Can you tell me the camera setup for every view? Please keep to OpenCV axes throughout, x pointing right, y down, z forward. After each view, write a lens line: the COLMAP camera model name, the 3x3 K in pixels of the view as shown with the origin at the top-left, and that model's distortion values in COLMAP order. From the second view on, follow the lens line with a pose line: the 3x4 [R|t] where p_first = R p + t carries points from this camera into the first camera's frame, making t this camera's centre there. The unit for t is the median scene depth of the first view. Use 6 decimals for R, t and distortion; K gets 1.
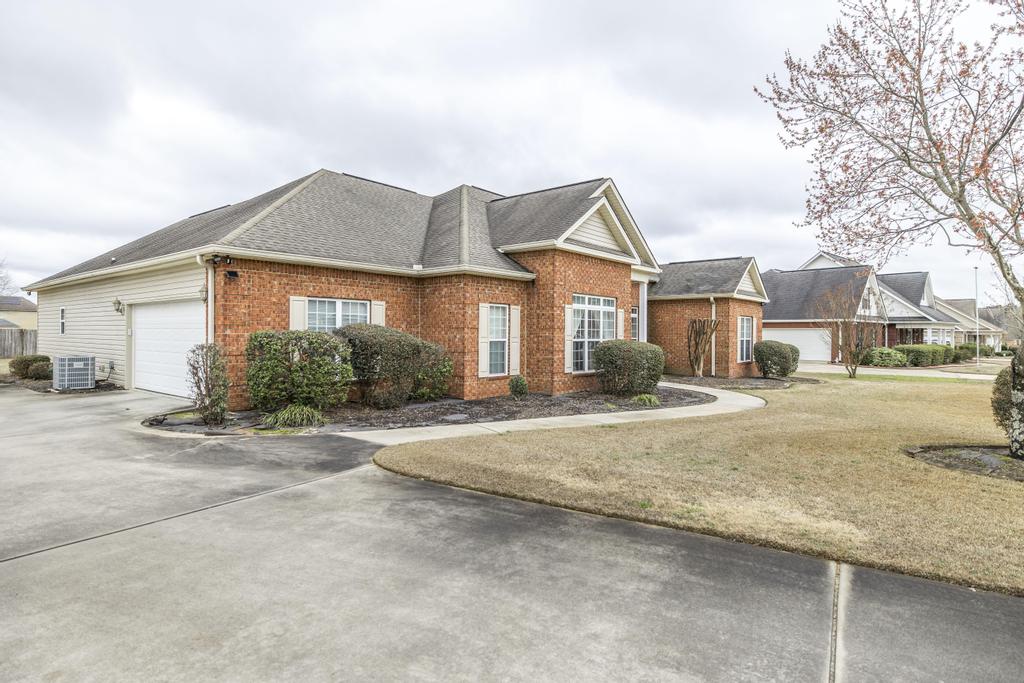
lens RADIAL K [[554.3, 0, 512.0], [0, 554.3, 341.5], [0, 0, 1]] dist [0.002287, 0.000366]
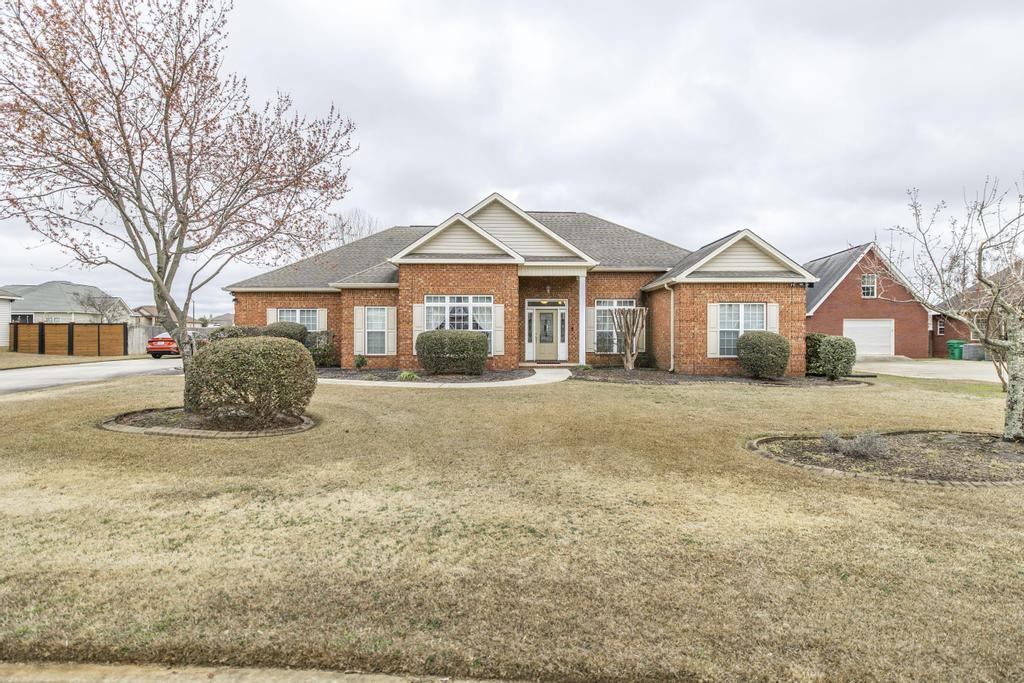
lens RADIAL K [[494.5, 0, 512.0], [0, 494.5, 341.5], [0, 0, 1]] dist [-0.001471, -0.000036]
pose [[0.650002, 0.008531, -0.759884, 1.156573], [-0.004206, 0.999962, 0.007629, 0.013833], [0.759921, -0.001763, 0.650014, 0.402656]]
